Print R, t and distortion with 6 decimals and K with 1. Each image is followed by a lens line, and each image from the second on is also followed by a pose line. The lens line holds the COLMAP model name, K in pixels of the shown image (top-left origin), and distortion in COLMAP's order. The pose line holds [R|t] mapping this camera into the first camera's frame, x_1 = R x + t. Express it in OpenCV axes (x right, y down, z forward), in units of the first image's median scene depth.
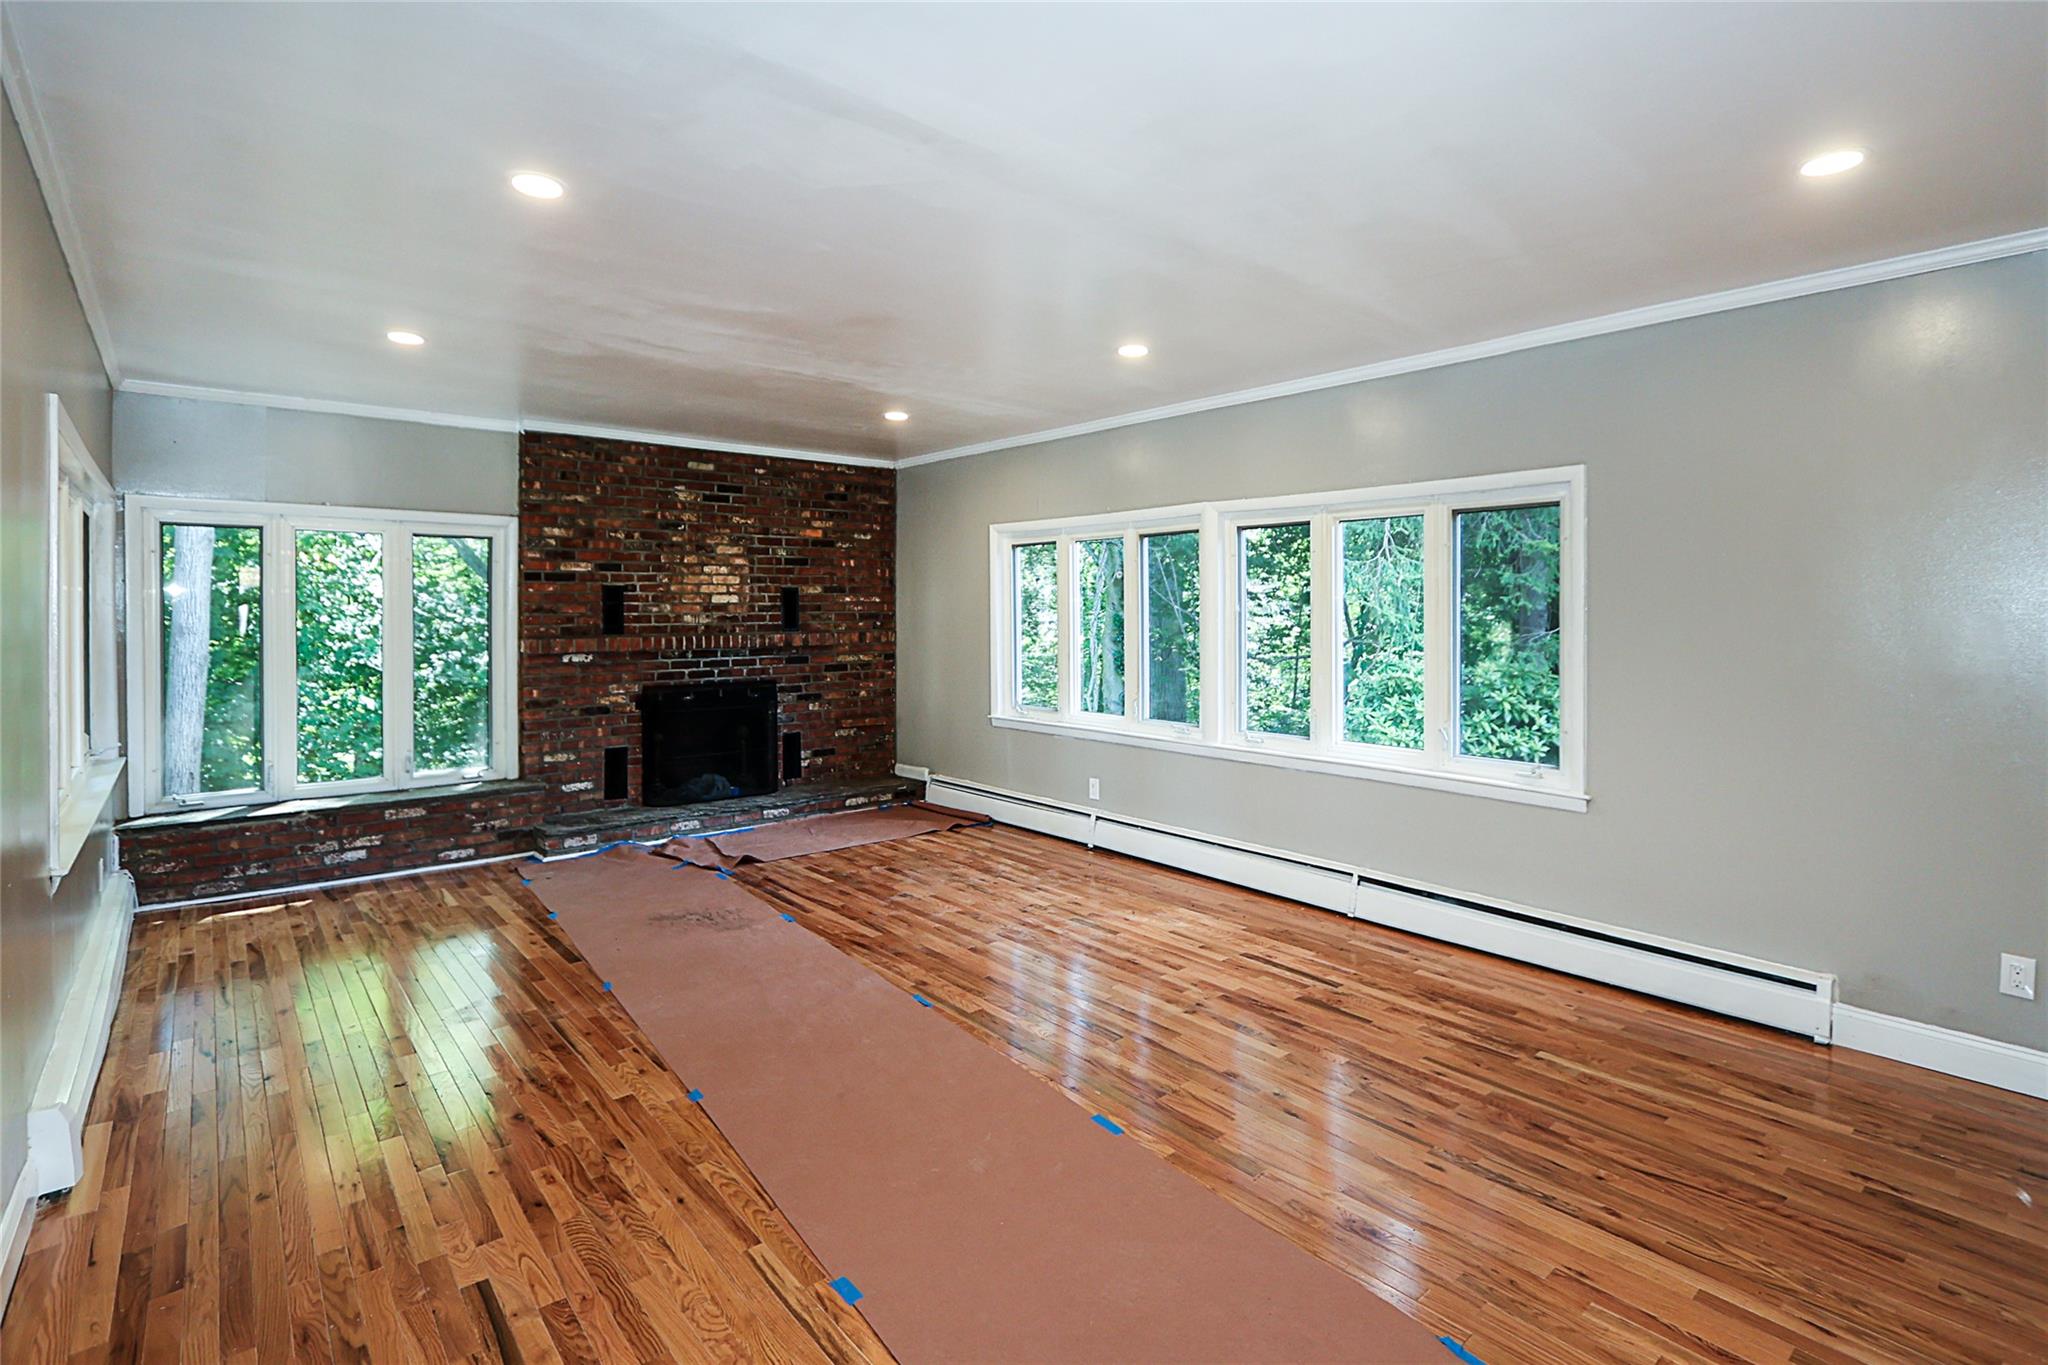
lens RADIAL K [[956.6, 0, 1008.9], [0, 956.6, 629.0], [0, 0, 1]] dist [-0.014821, -0.000047]
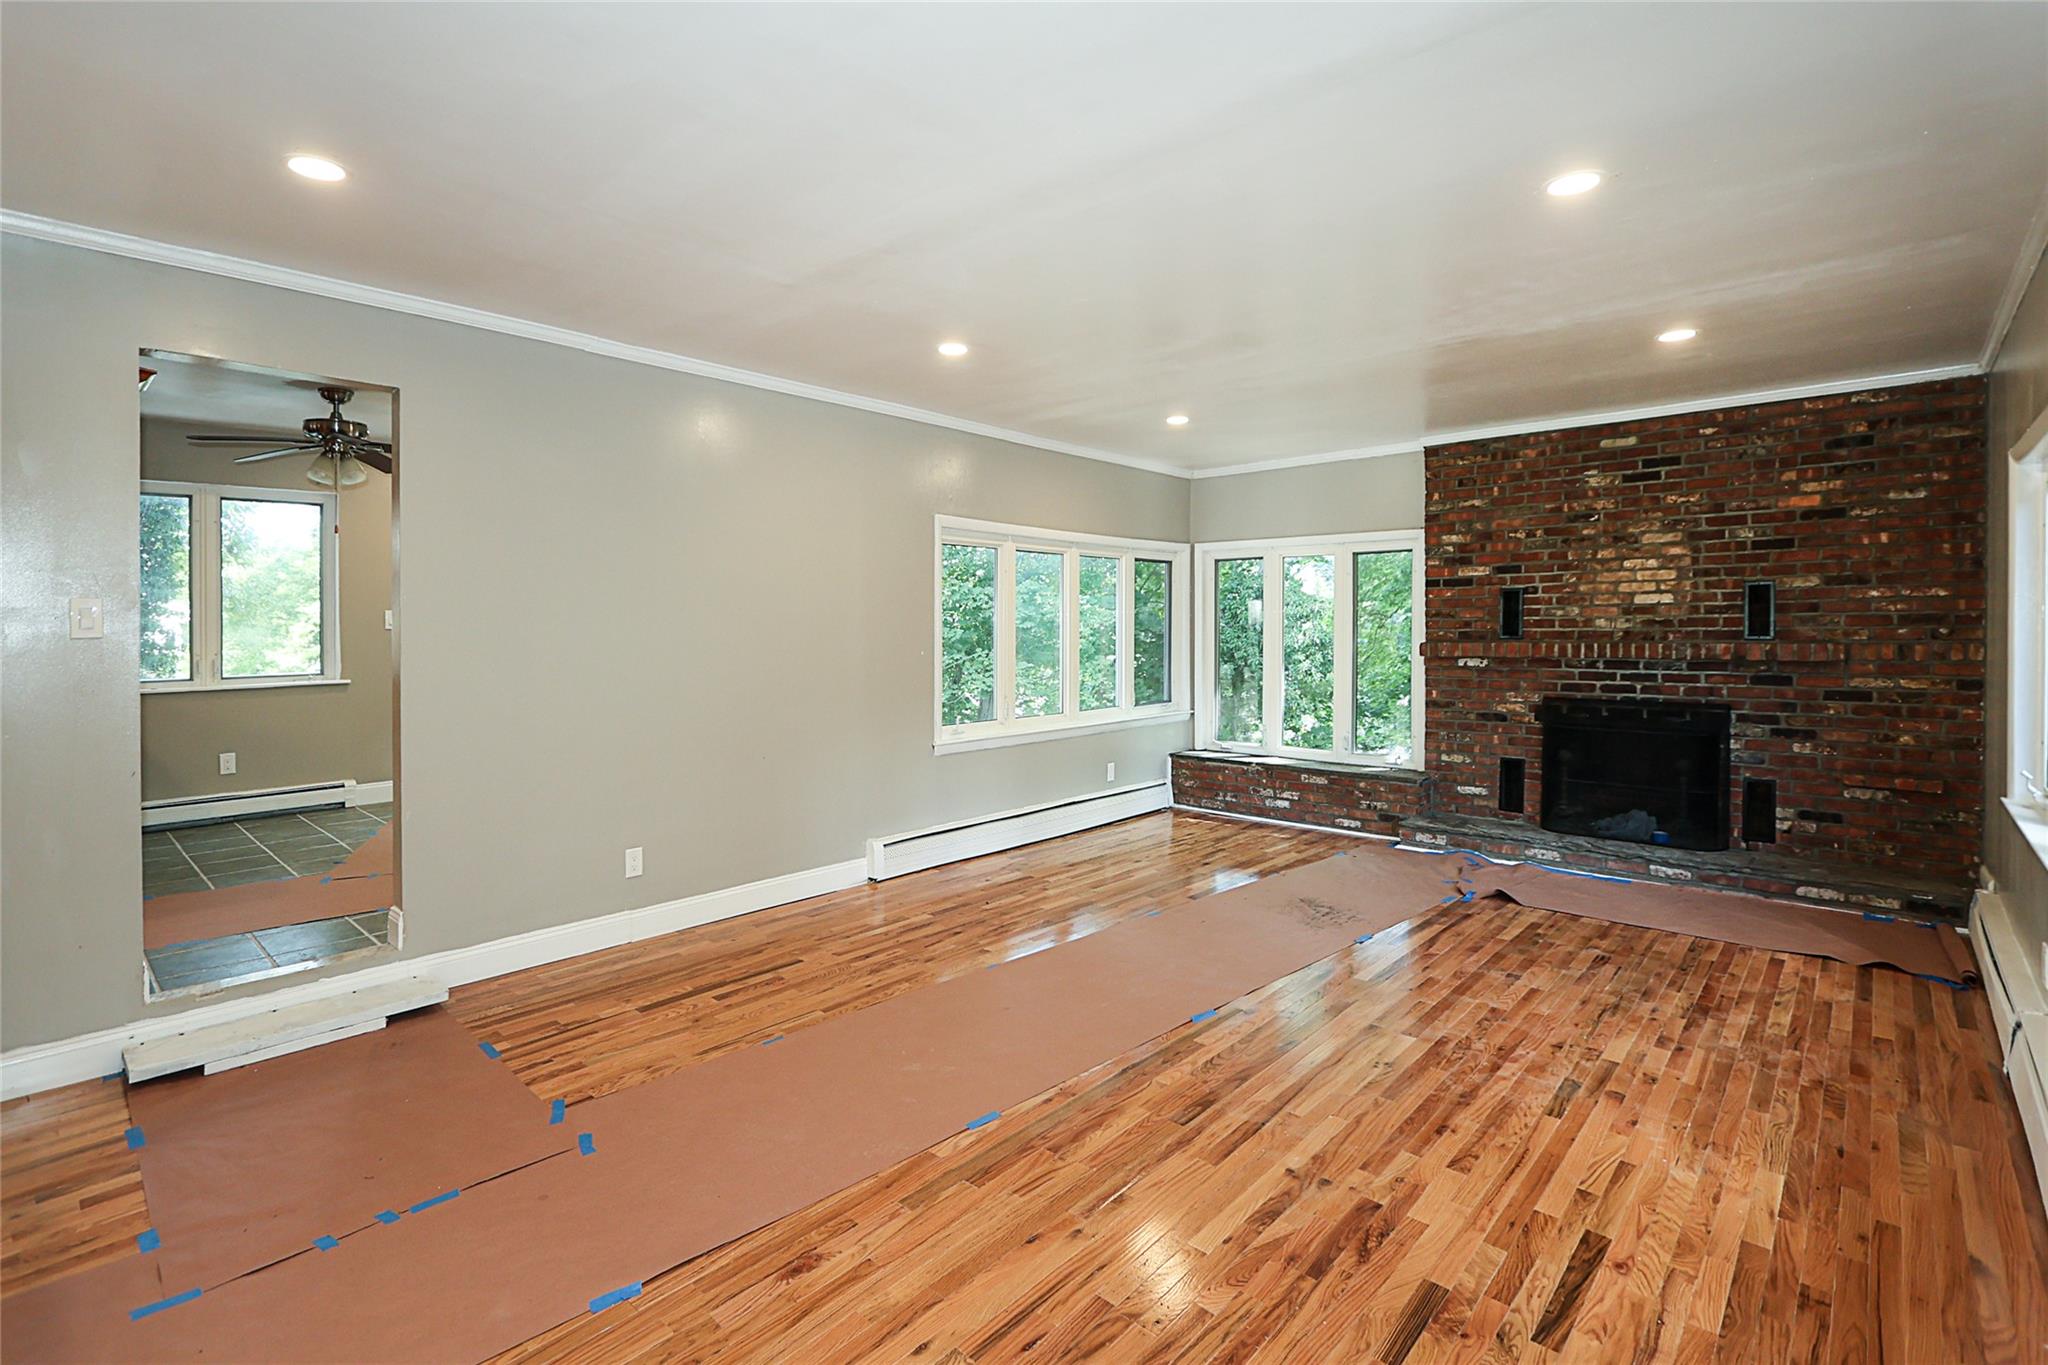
lens RADIAL K [[956.6, 0, 1008.9], [0, 956.6, 629.0], [0, 0, 1]] dist [-0.014821, -0.000047]
pose [[0.123963, 0.004074, -0.992279, 0.462912], [-0.012703, 0.999916, 0.002518, -0.000650], [0.992206, 0.012292, 0.124004, 0.375222]]
